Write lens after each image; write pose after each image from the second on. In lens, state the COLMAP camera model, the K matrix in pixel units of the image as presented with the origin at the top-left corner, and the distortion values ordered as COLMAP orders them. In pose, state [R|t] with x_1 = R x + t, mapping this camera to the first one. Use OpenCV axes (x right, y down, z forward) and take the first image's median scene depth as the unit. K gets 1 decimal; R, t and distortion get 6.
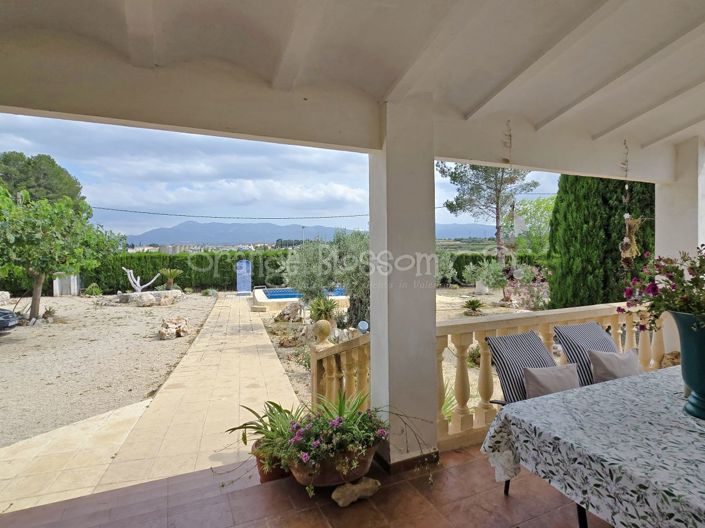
lens RADIAL K [[402.0, 0, 354.5], [0, 402.0, 249.3], [0, 0, 1]] dist [-0.002216, -0.001632]
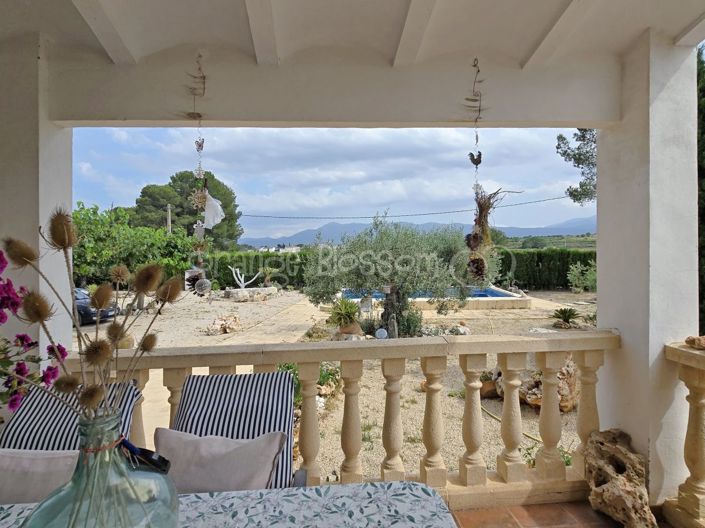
lens RADIAL K [[402.0, 0, 354.5], [0, 402.0, 249.3], [0, 0, 1]] dist [-0.002216, -0.001632]
pose [[0.936954, -0.010942, -0.349282, 0.134996], [0.012234, 0.999924, 0.001496, 0.001129], [0.349239, -0.005675, 0.937016, 0.075452]]
